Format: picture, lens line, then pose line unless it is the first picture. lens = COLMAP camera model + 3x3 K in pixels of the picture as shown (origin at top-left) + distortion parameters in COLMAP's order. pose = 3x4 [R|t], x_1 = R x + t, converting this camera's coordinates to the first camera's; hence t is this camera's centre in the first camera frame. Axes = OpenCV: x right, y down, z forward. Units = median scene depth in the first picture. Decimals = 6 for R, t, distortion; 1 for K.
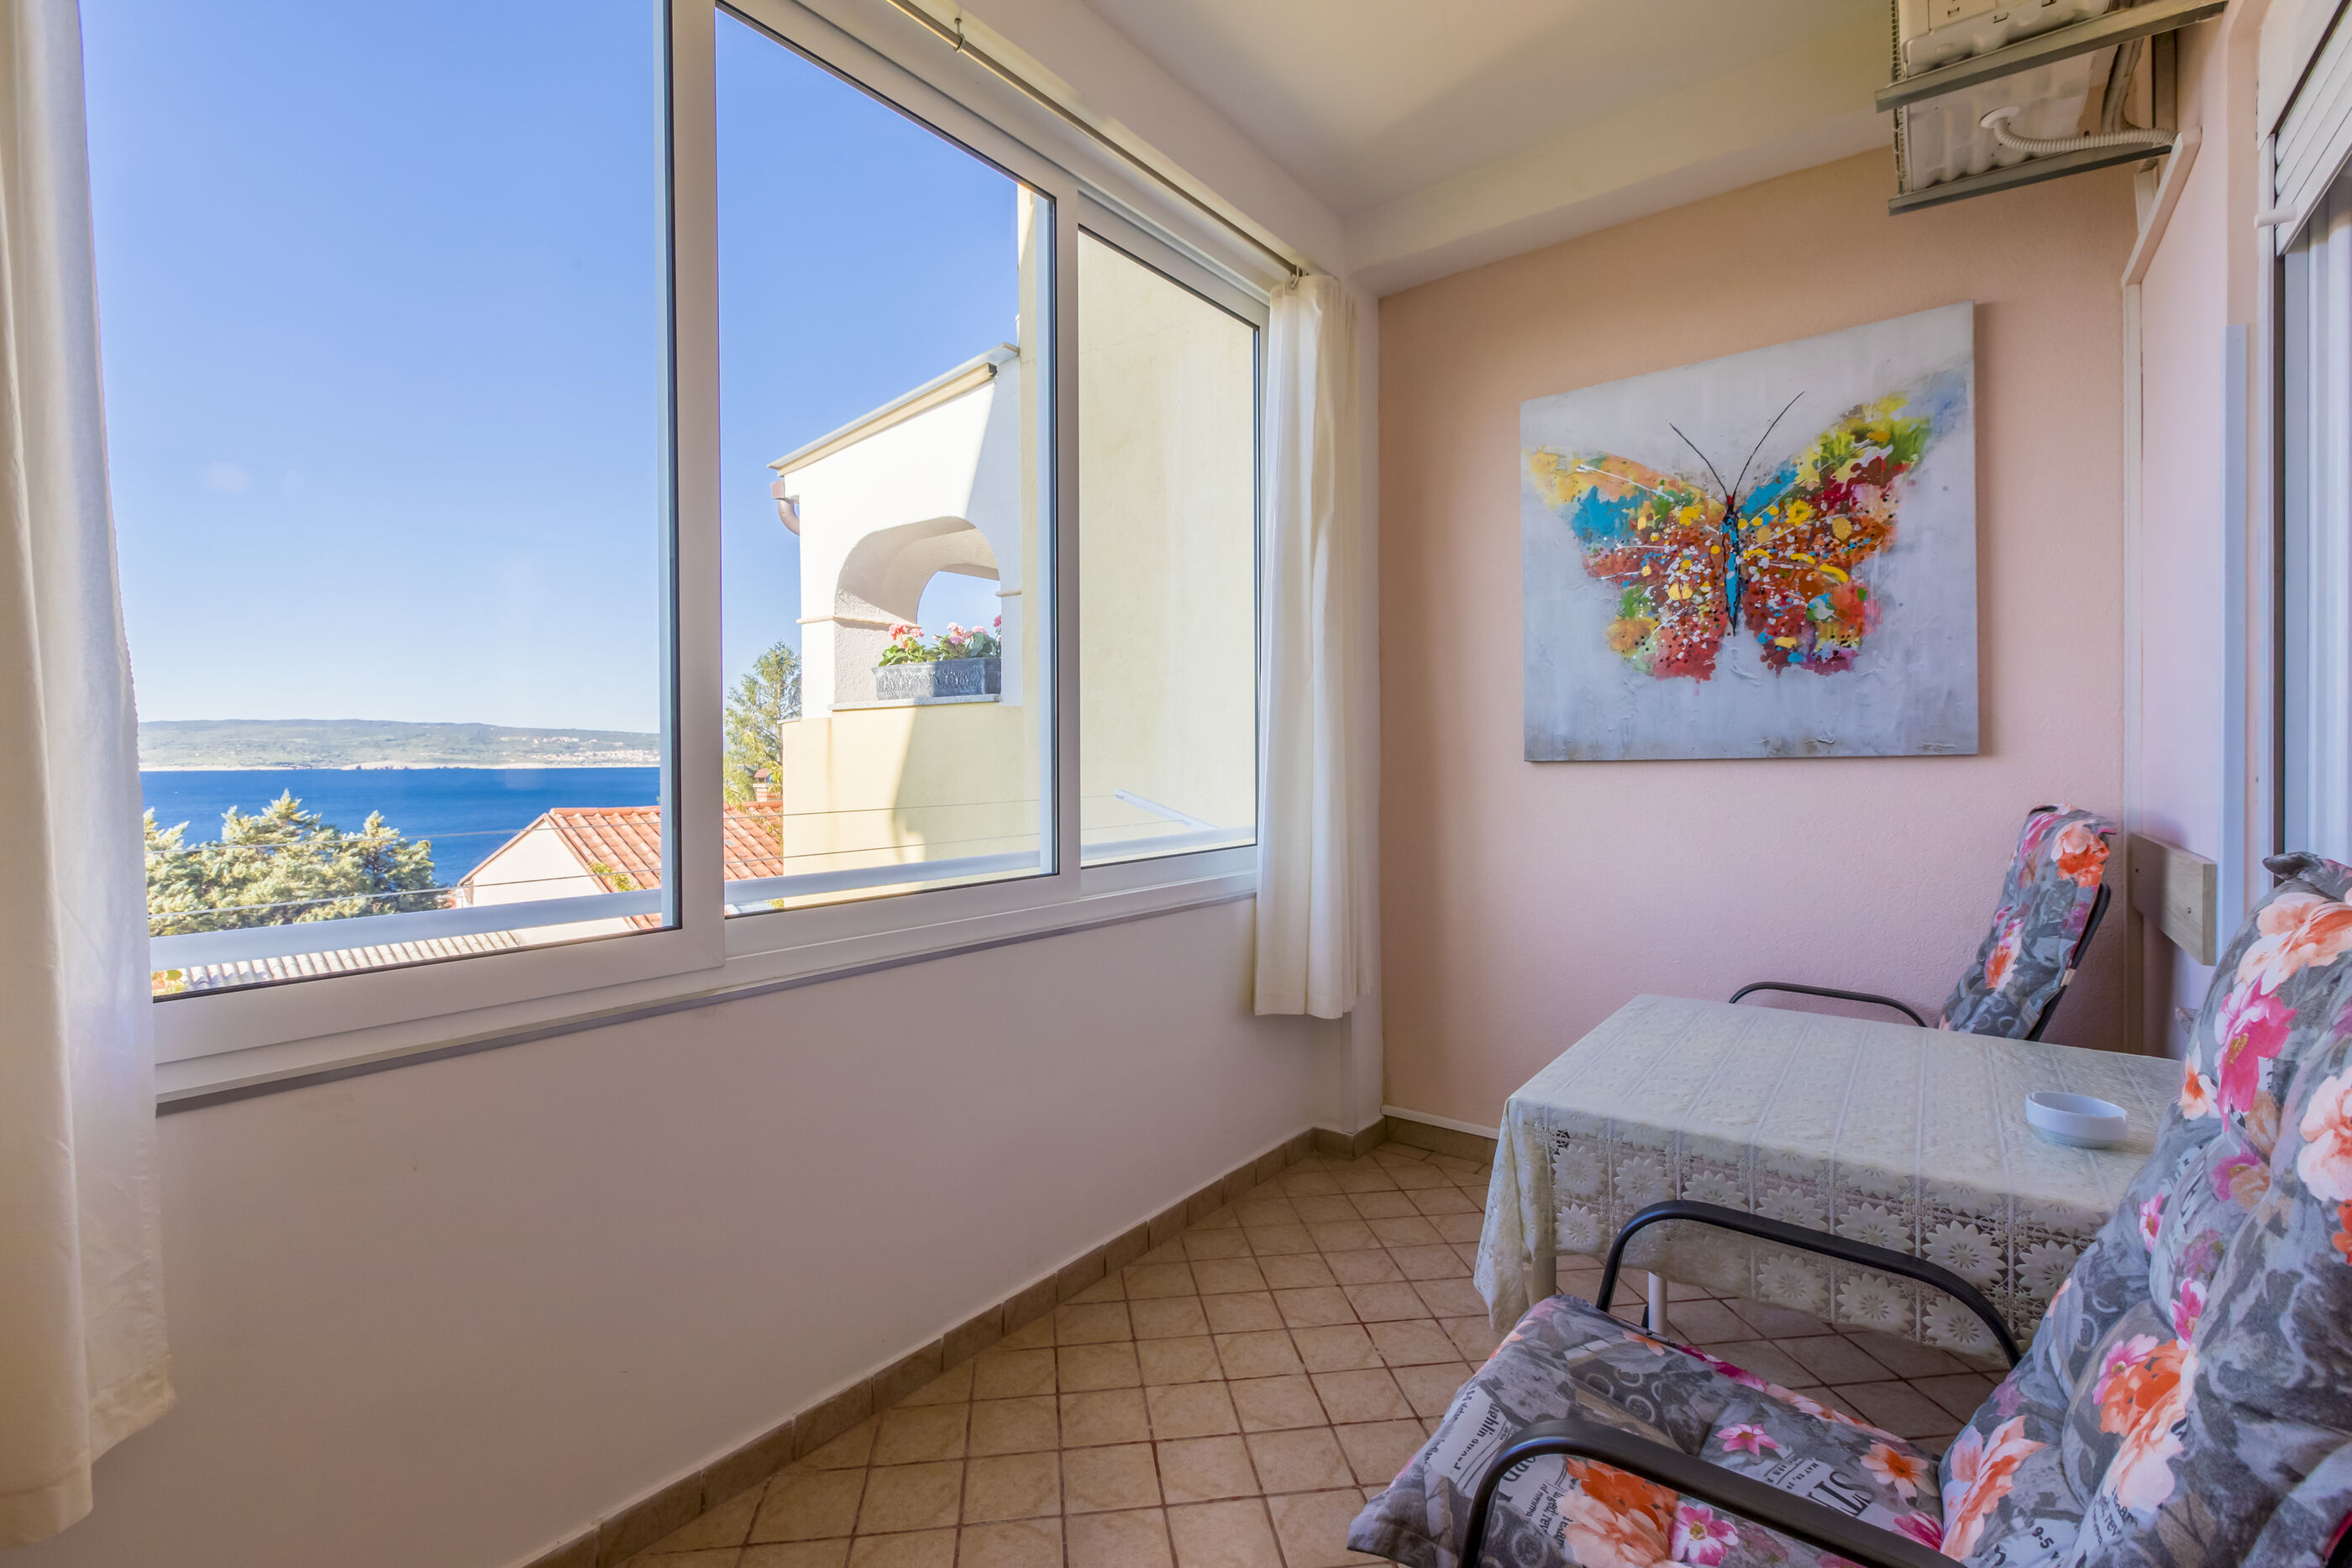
lens RADIAL K [[1059.3, 0, 1159.1], [0, 1059.3, 763.1], [0, 0, 1]] dist [0.009019, -0.003444]
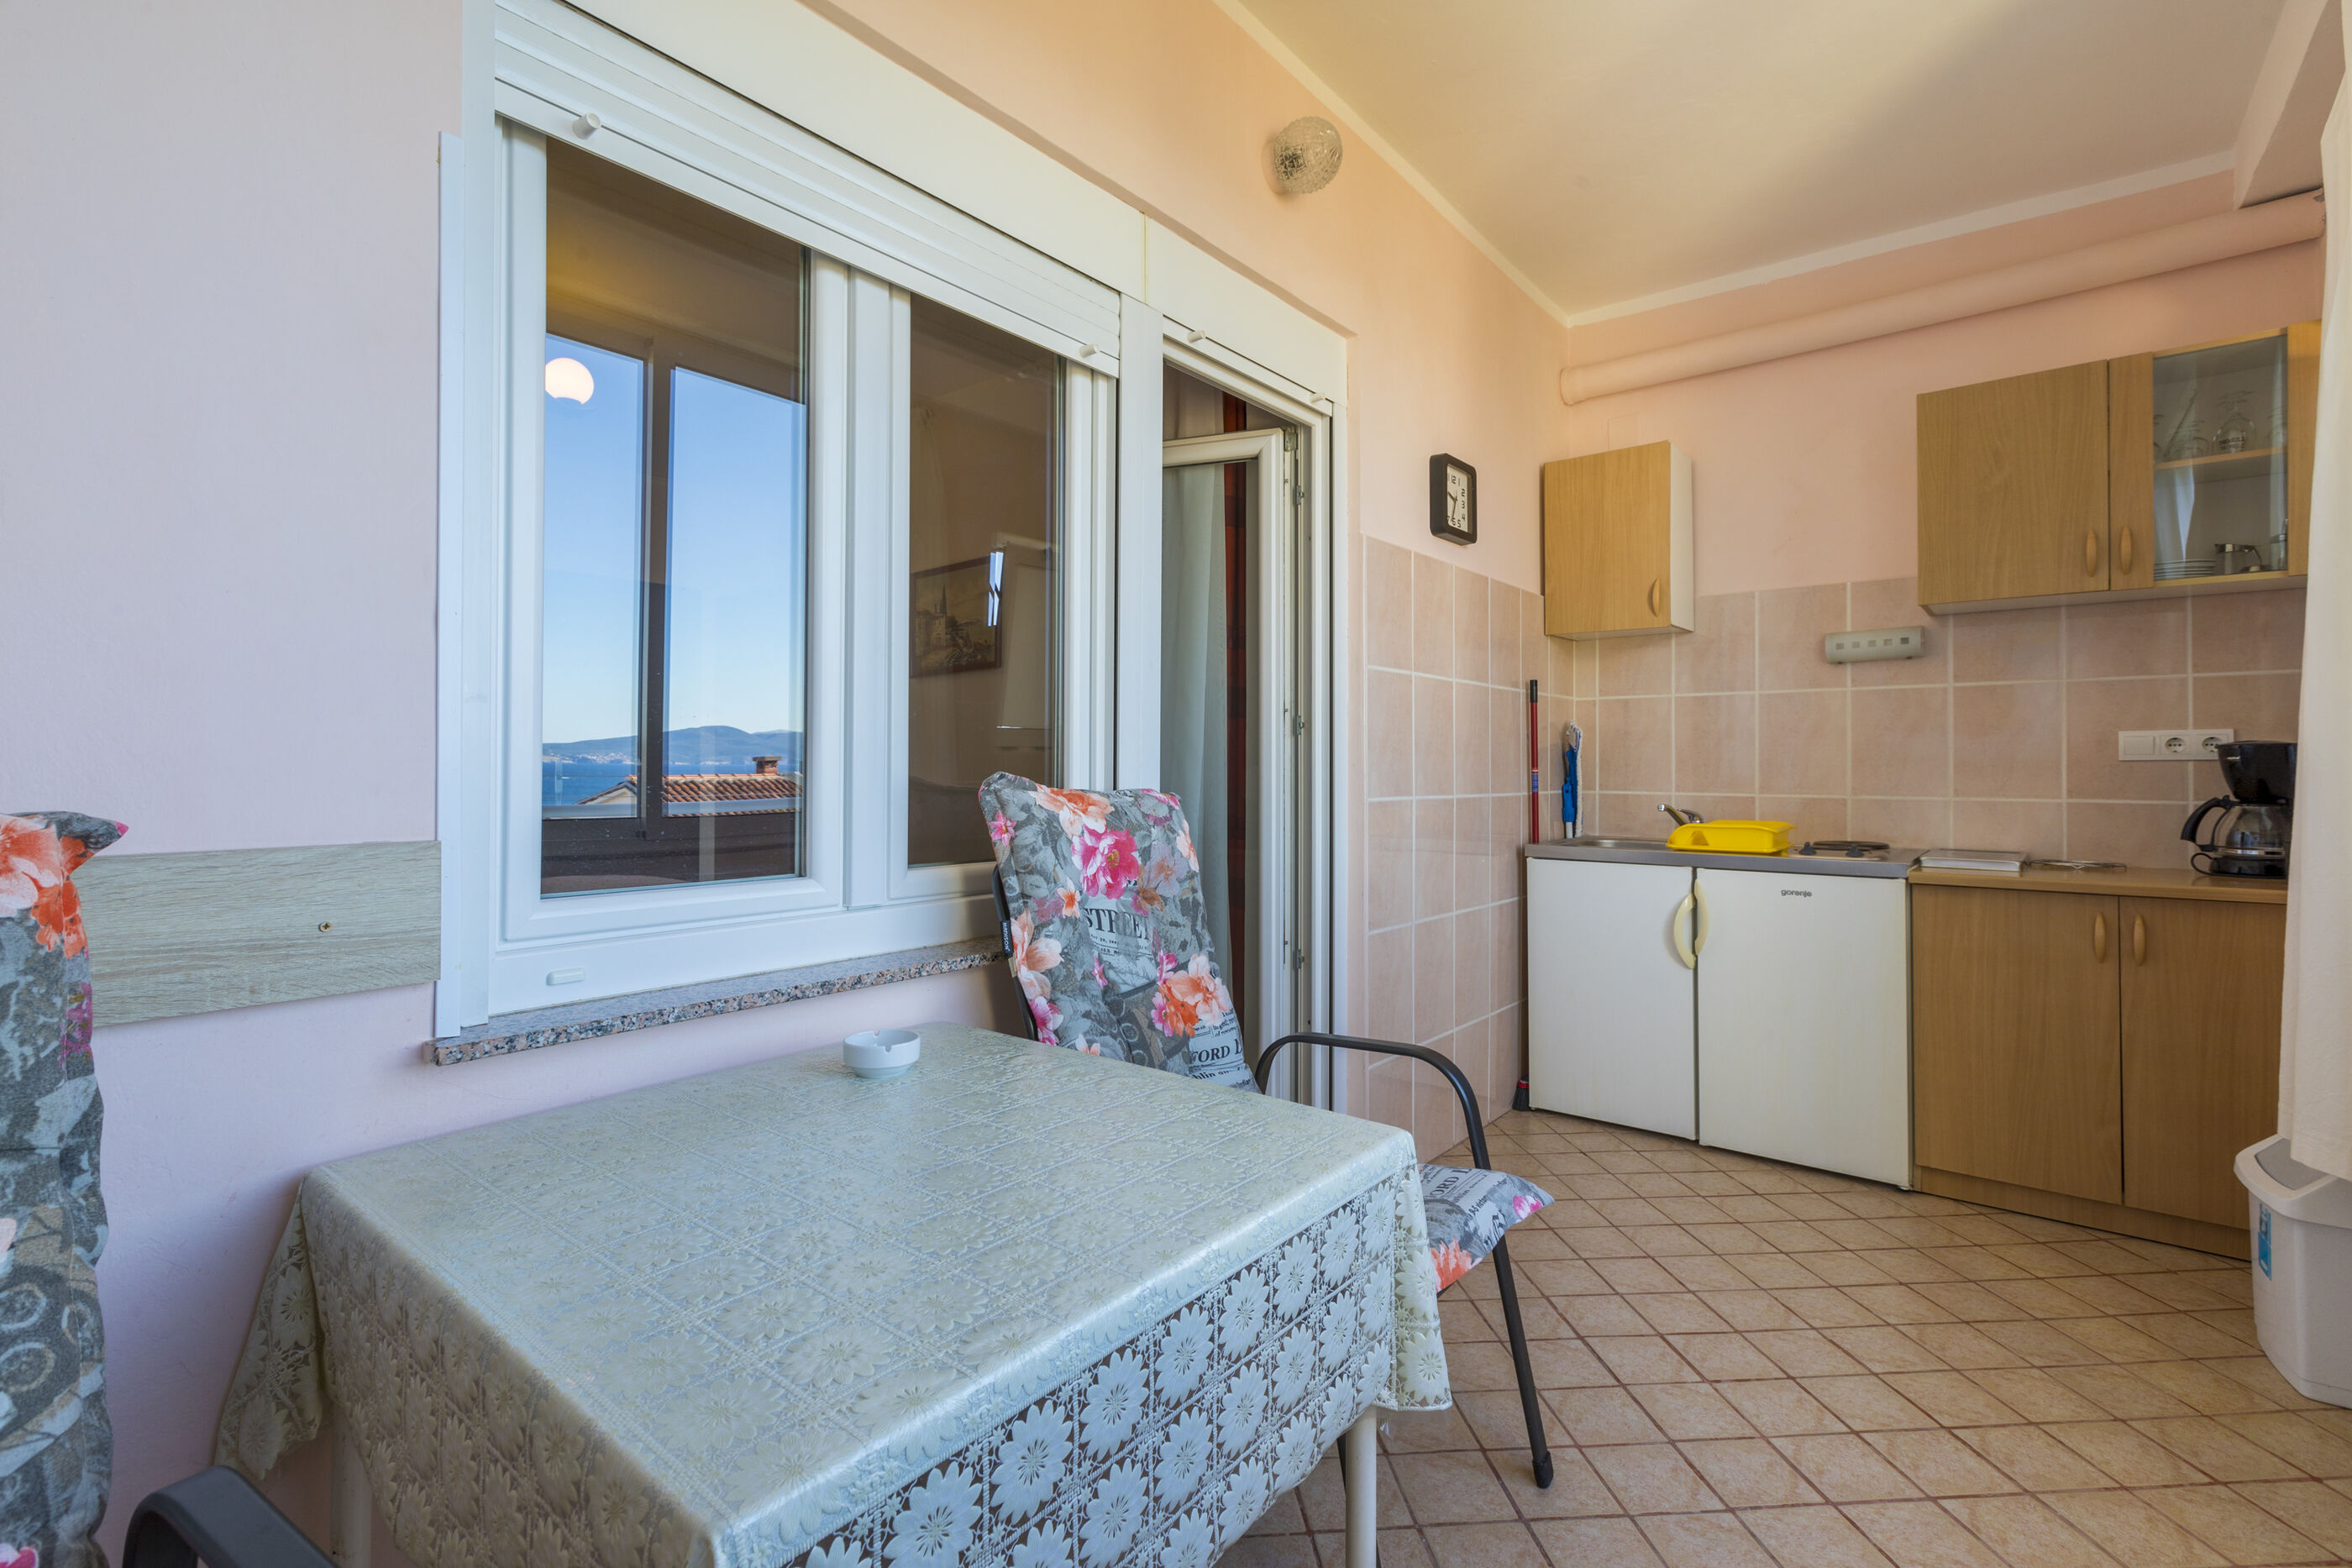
lens RADIAL K [[1058.6, 0, 1169.1], [0, 1058.6, 757.5], [0, 0, 1]] dist [0.000971, 0.000446]
pose [[-0.999228, -0.000908, 0.039285, 0.269710], [-0.001017, 0.999996, -0.002773, 0.023783], [-0.039282, -0.002811, -0.999224, 1.021445]]
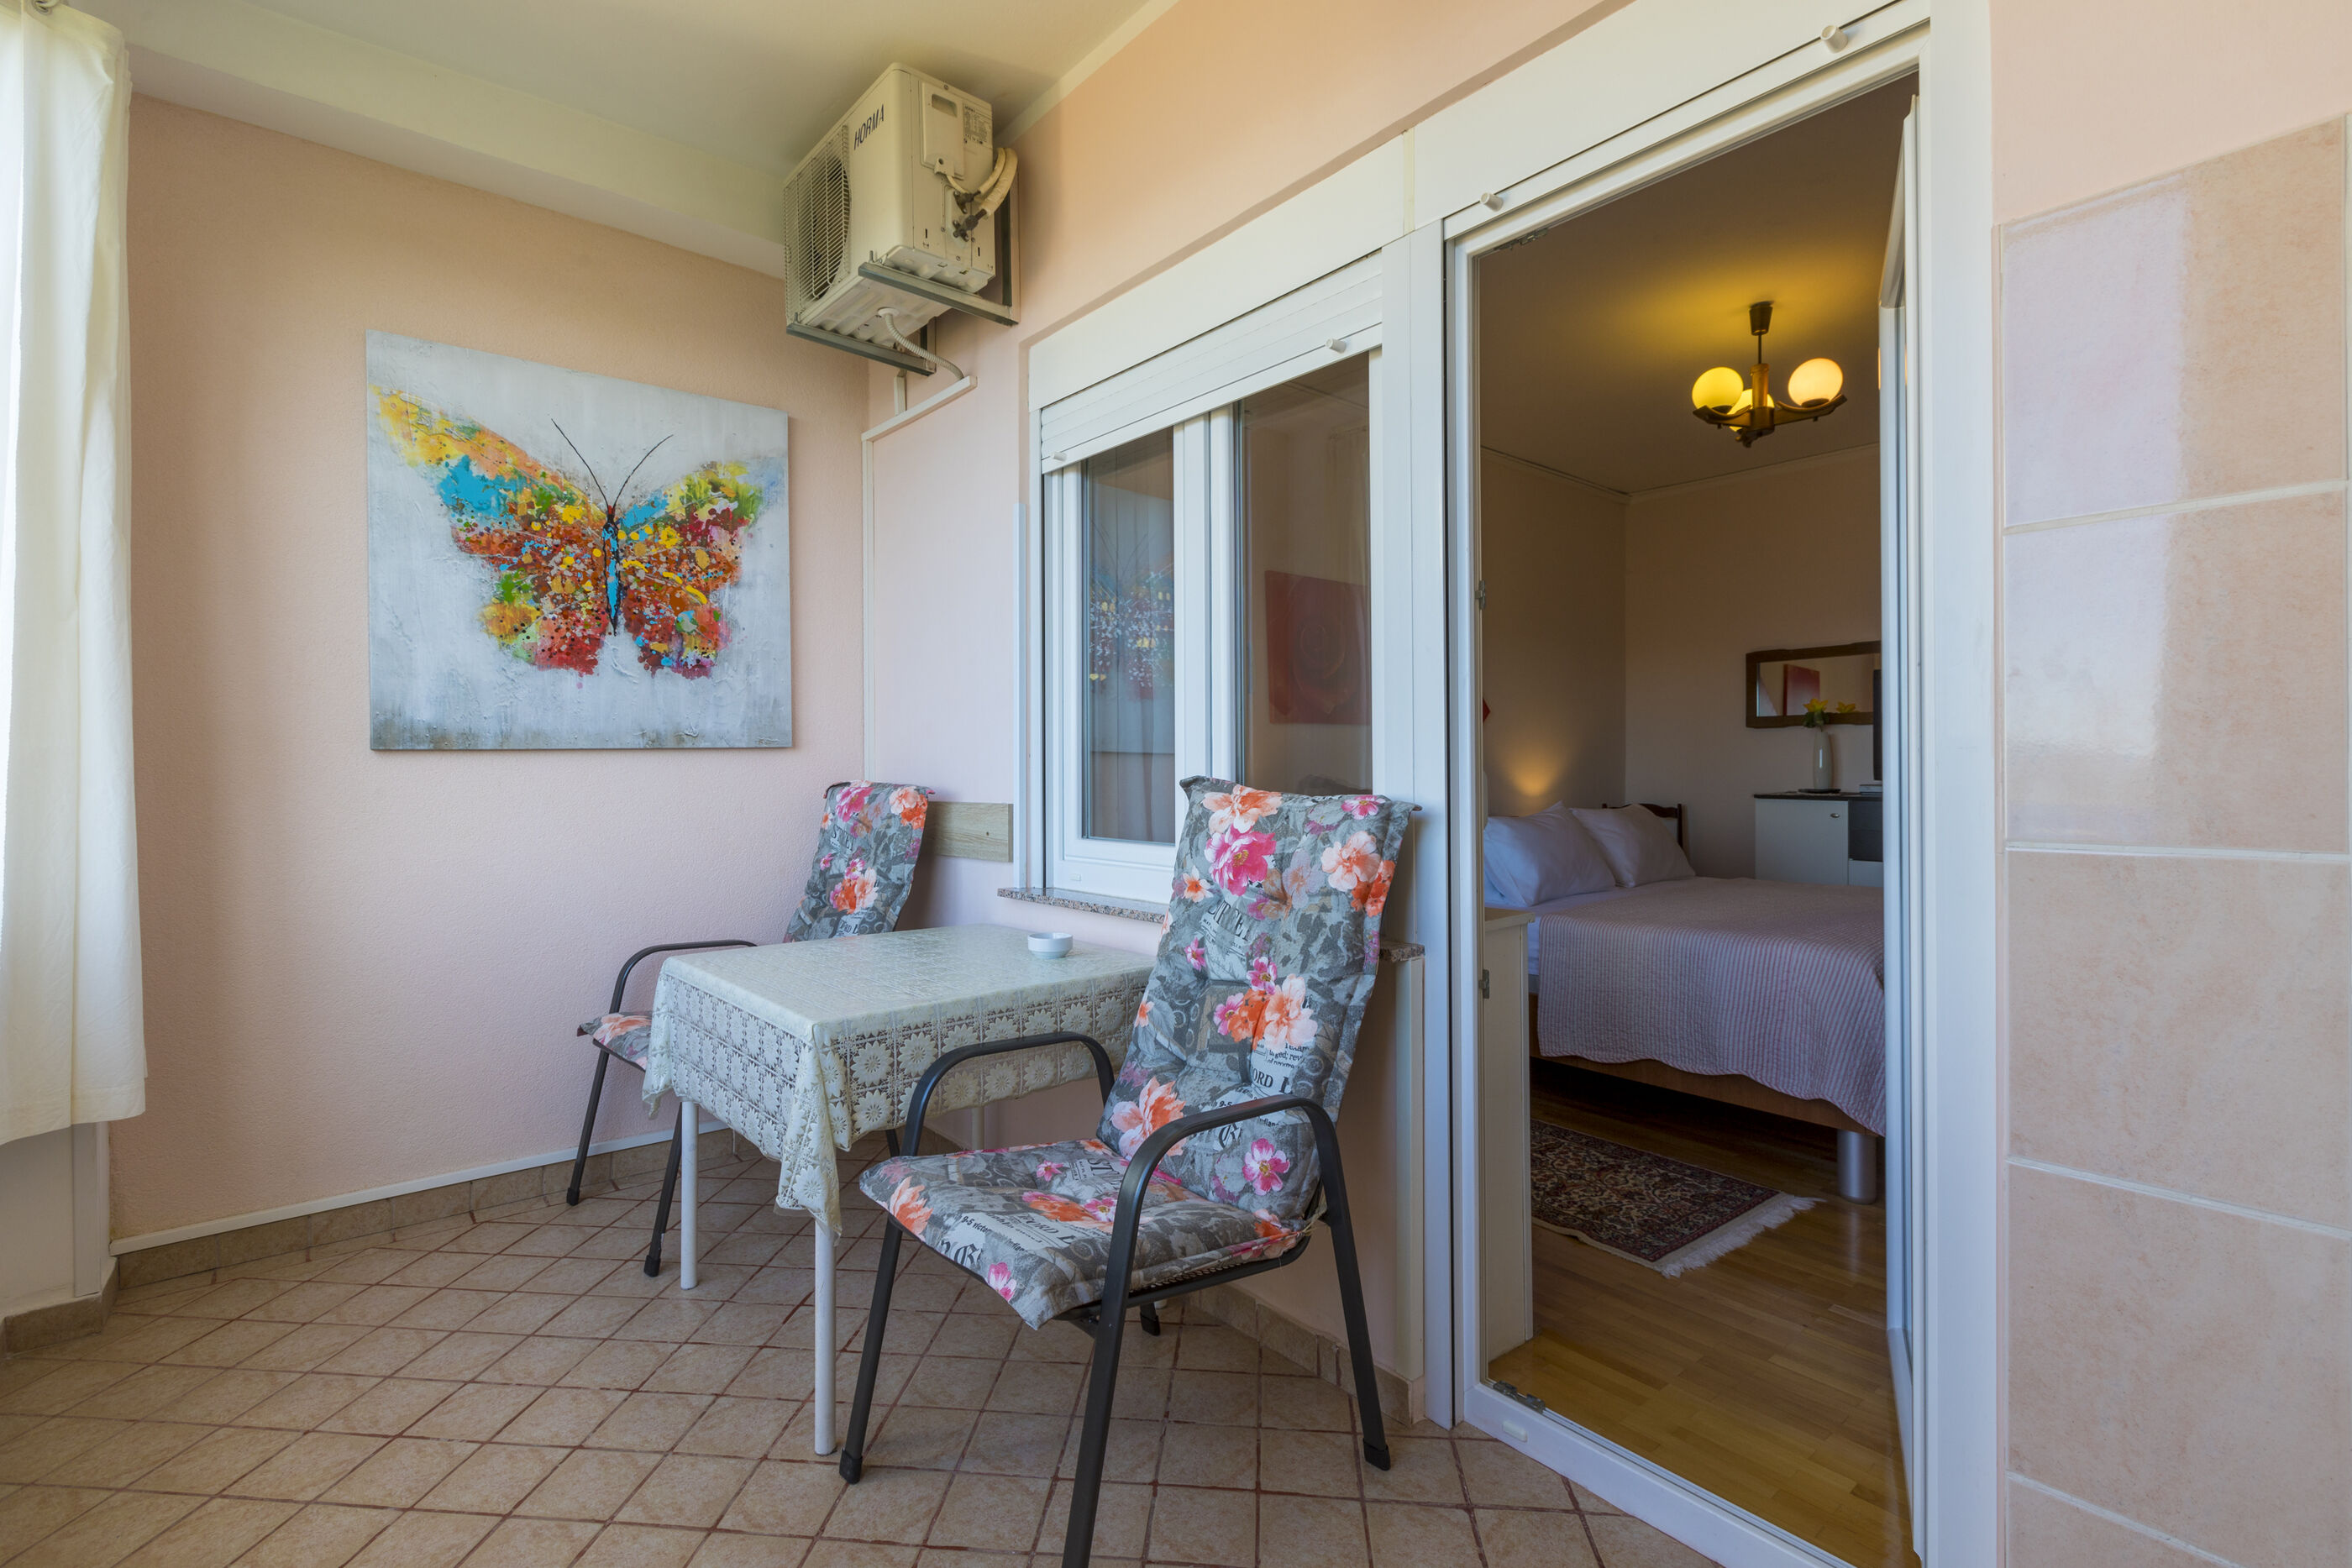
lens RADIAL K [[1059.3, 0, 1159.1], [0, 1059.3, 763.1], [0, 0, 1]] dist [0.009019, -0.003444]
pose [[0.227412, 0.010452, 0.973743, -0.398429], [0.010279, 0.999861, -0.013133, 0.031378], [-0.973744, 0.012995, 0.227273, 0.216384]]
